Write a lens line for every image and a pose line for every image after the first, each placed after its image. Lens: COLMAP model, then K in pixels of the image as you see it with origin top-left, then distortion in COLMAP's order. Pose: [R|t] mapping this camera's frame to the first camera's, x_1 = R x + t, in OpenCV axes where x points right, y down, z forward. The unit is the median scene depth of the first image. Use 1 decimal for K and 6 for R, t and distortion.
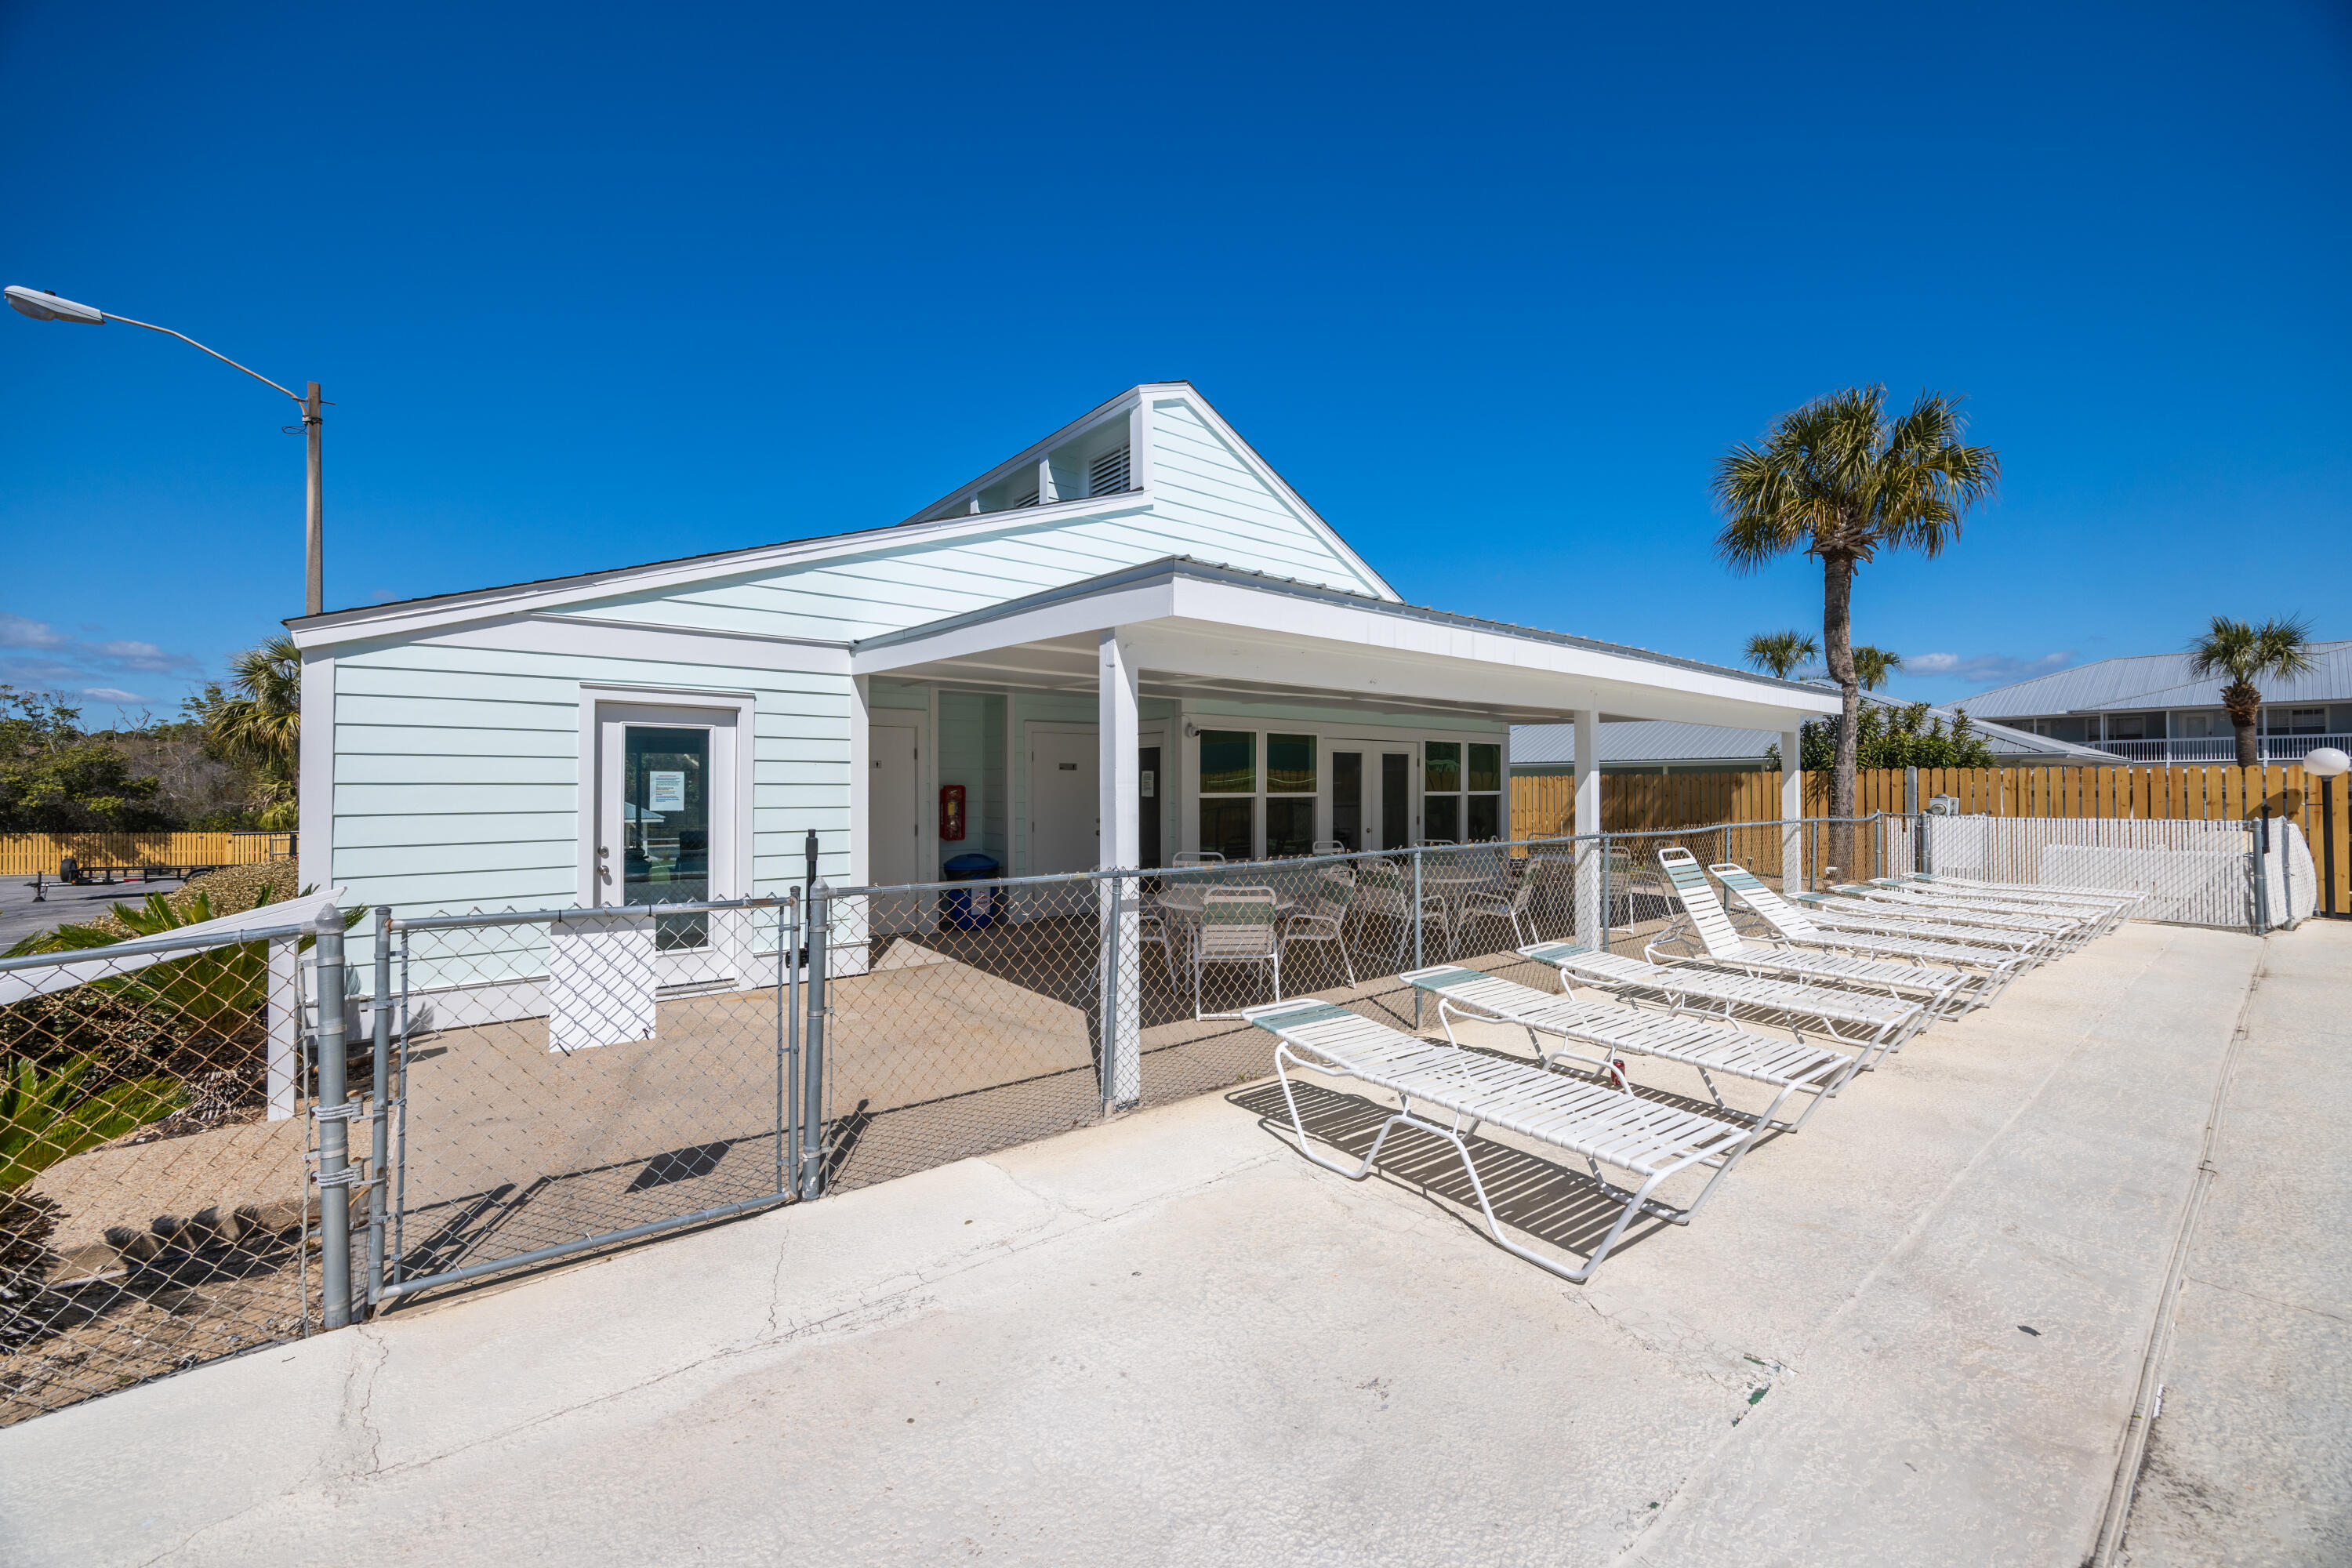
lens RADIAL K [[901.6, 0, 1176.6], [0, 901.6, 778.4], [0, 0, 1]] dist [-0.000568, -0.000062]
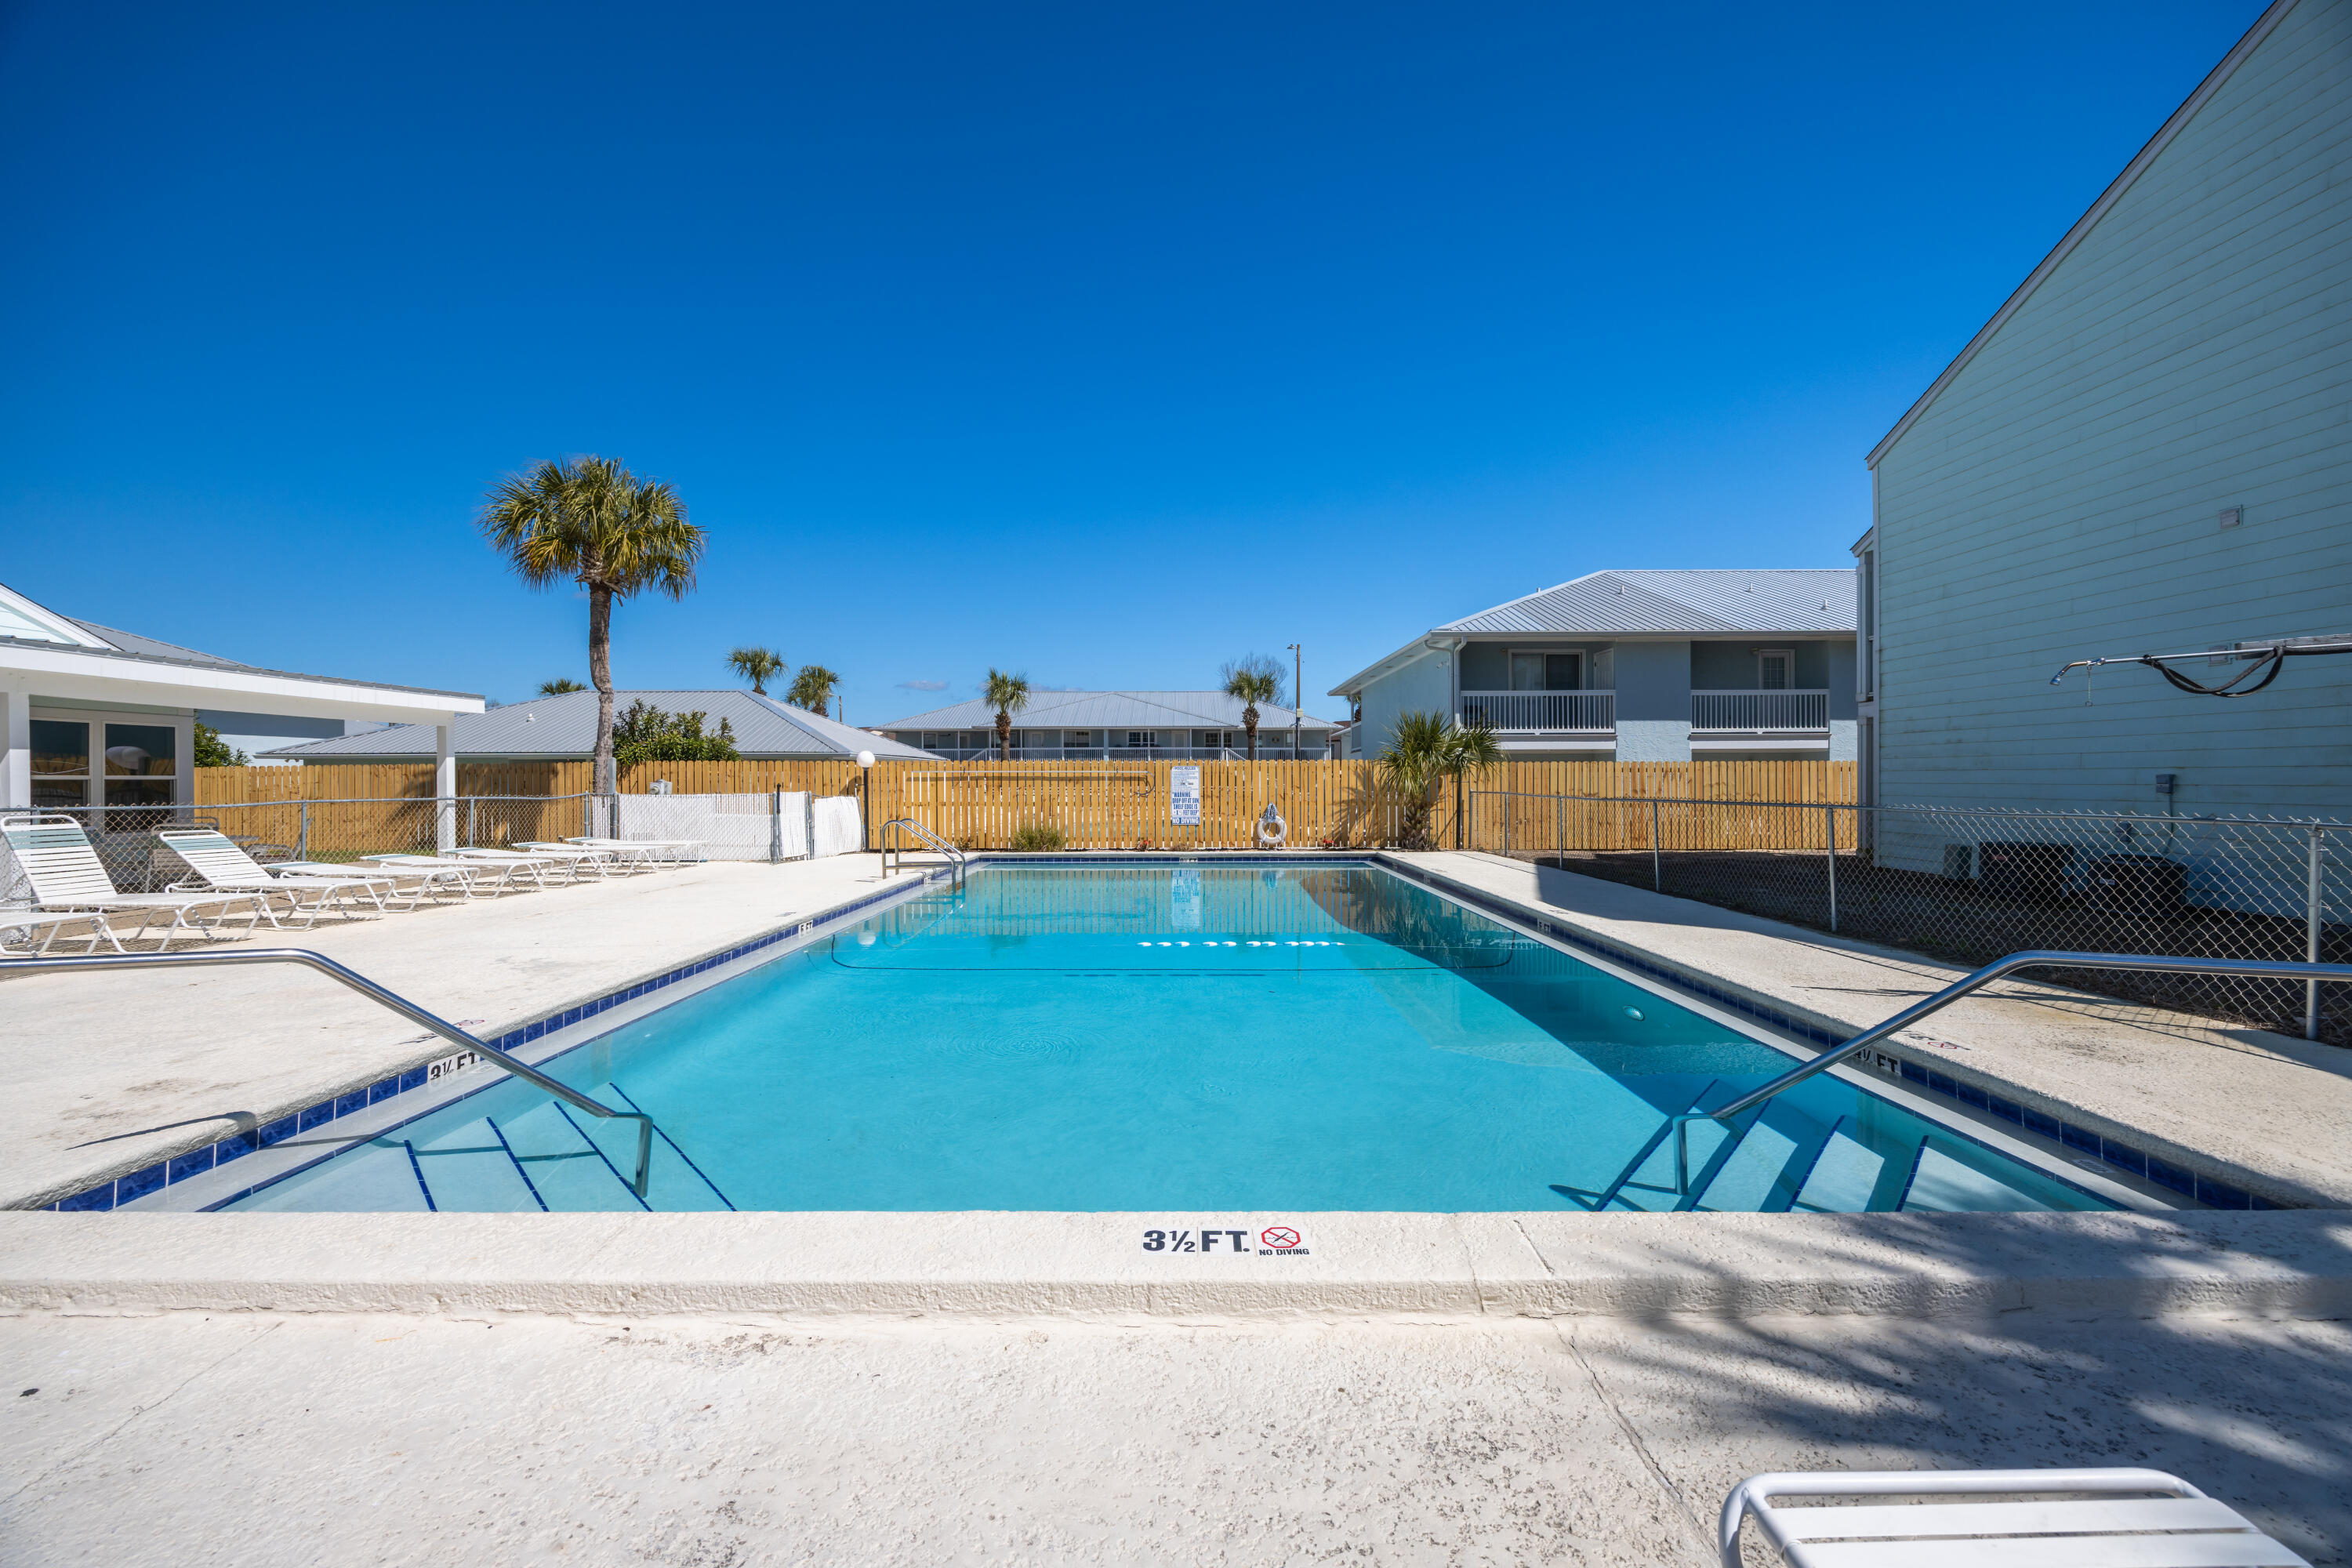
lens RADIAL K [[901.6, 0, 1176.6], [0, 901.6, 778.4], [0, 0, 1]] dist [-0.000568, -0.000062]
pose [[0.623339, 0.001770, 0.781950, 0.377882], [-0.004261, 0.999990, 0.001133, 0.015307], [-0.781940, -0.004038, 0.623340, -0.580981]]
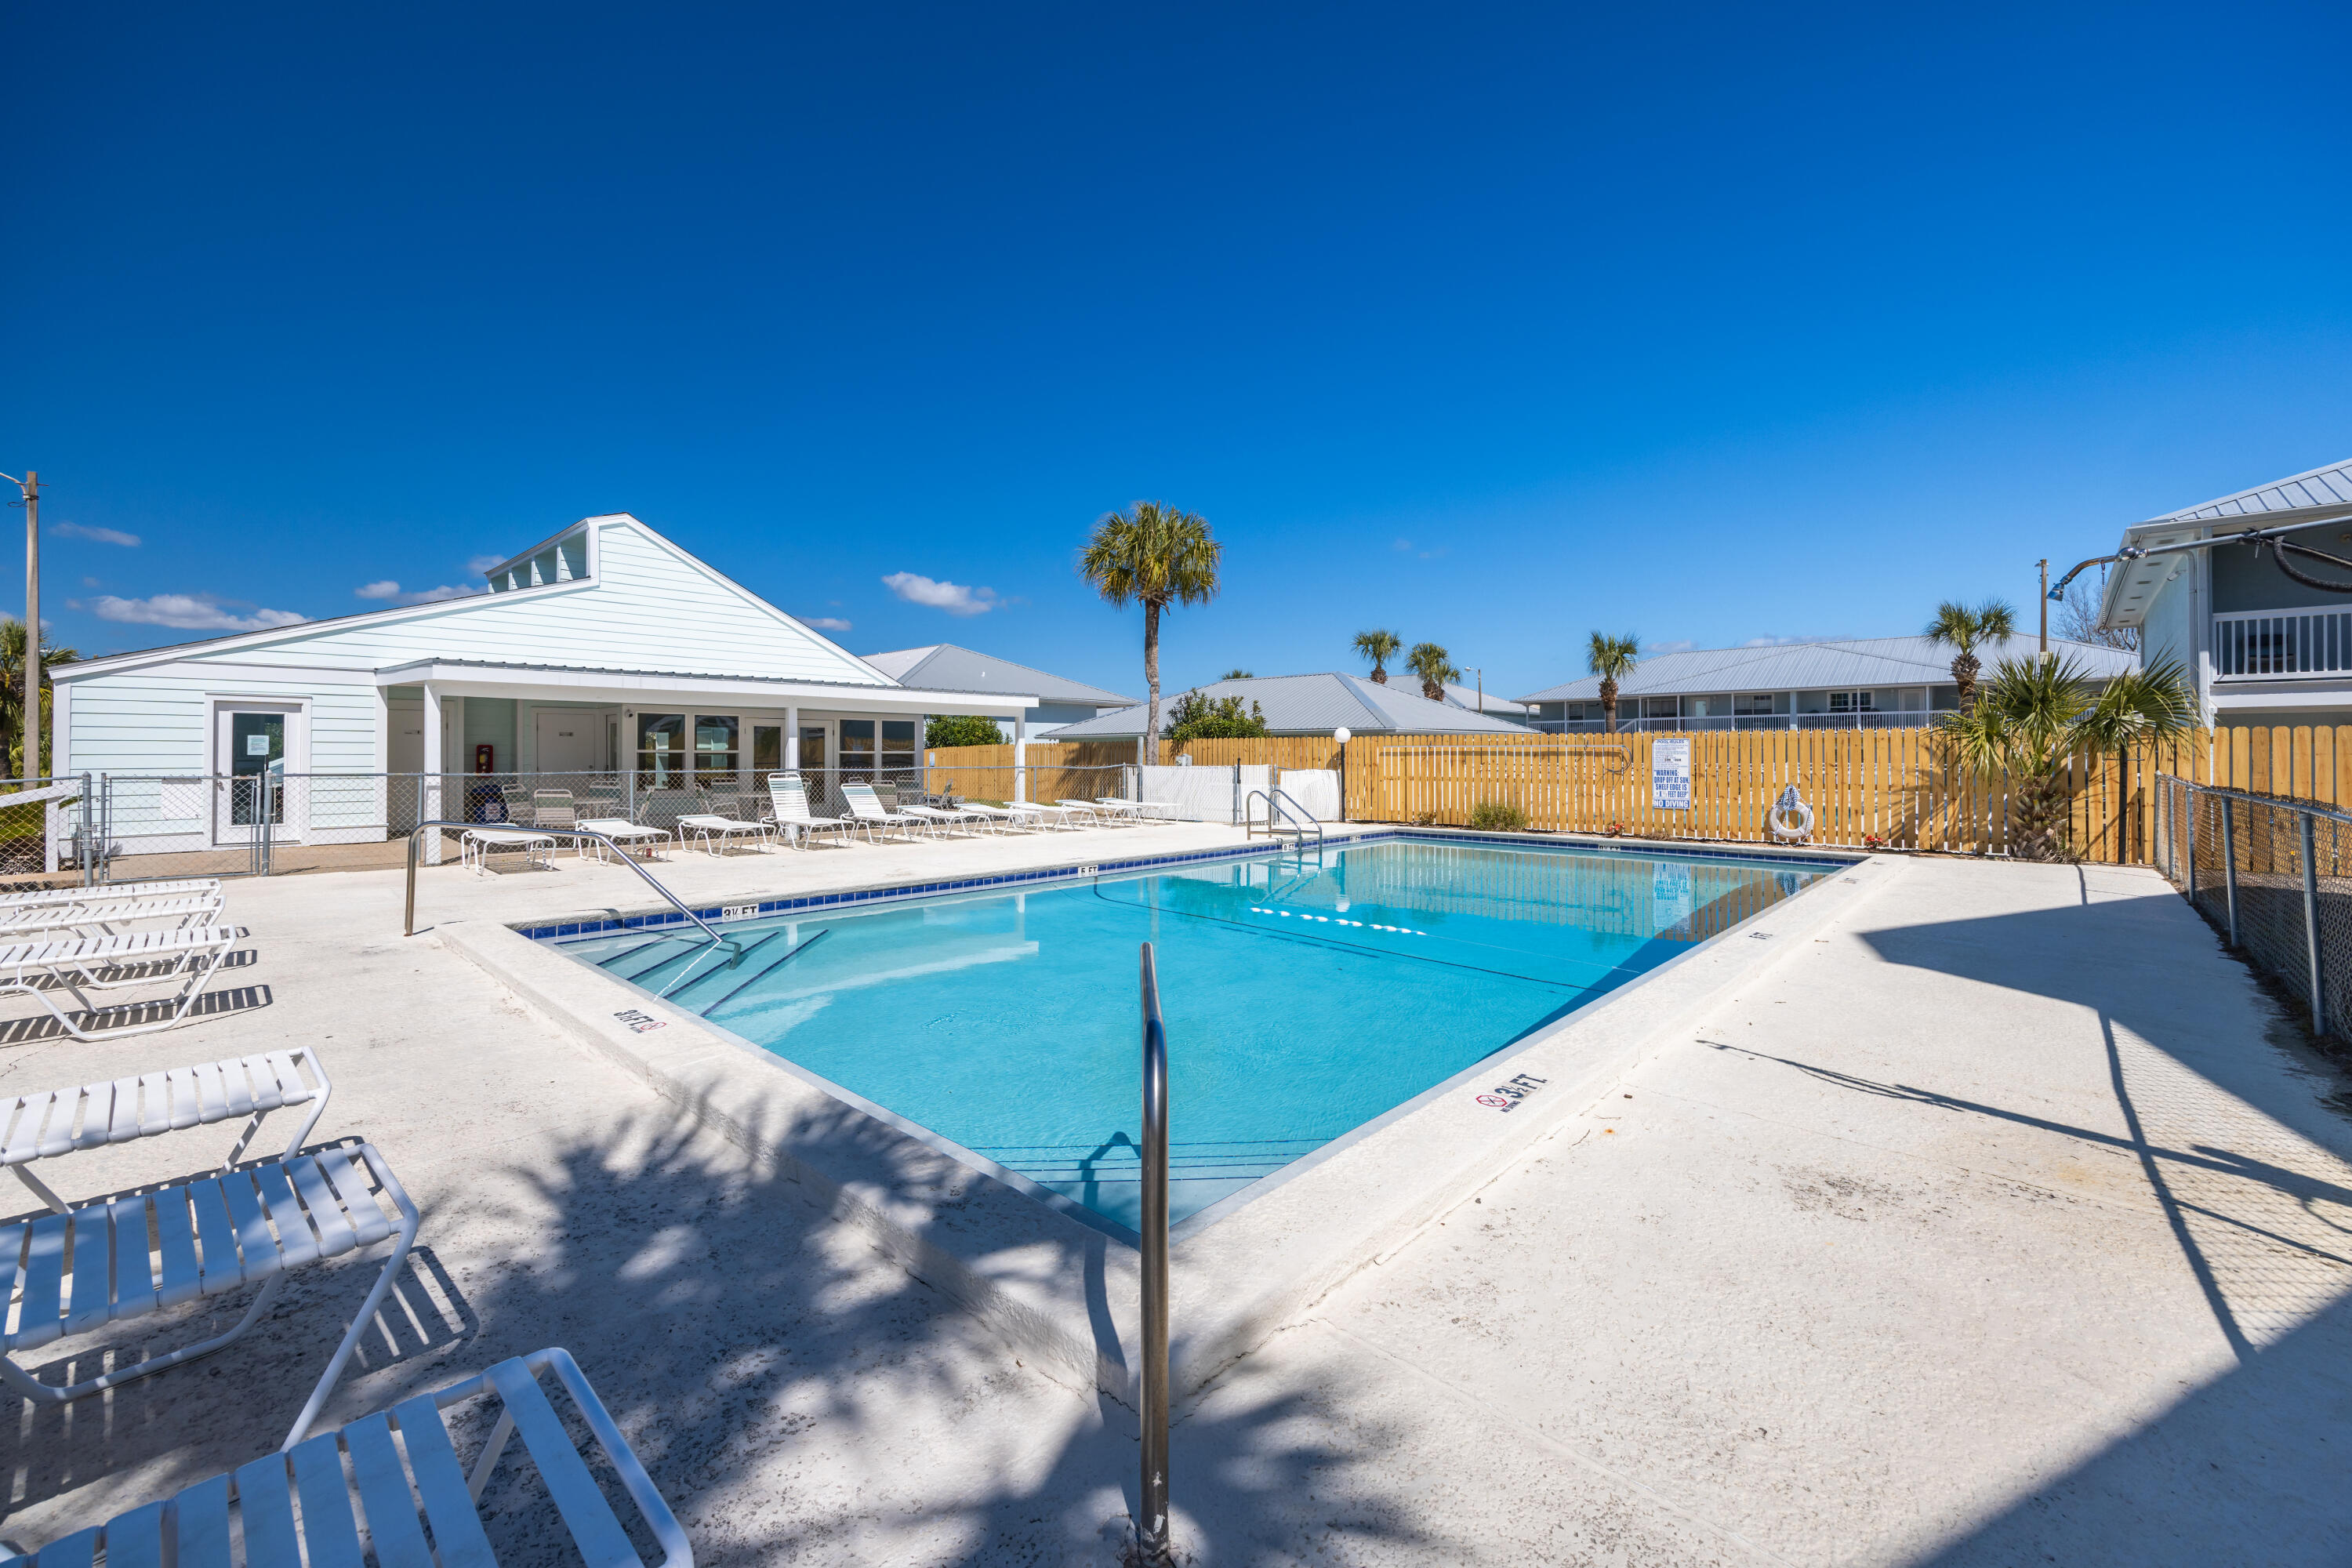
lens RADIAL K [[933.9, 0, 1177.1], [0, 933.9, 752.9], [0, 0, 1]] dist [-0.001404, -0.000125]
pose [[0.988588, 0.002070, 0.150628, 0.779450], [-0.002833, 0.999984, 0.004847, 0.010482], [-0.150616, -0.005218, 0.988579, -0.926626]]
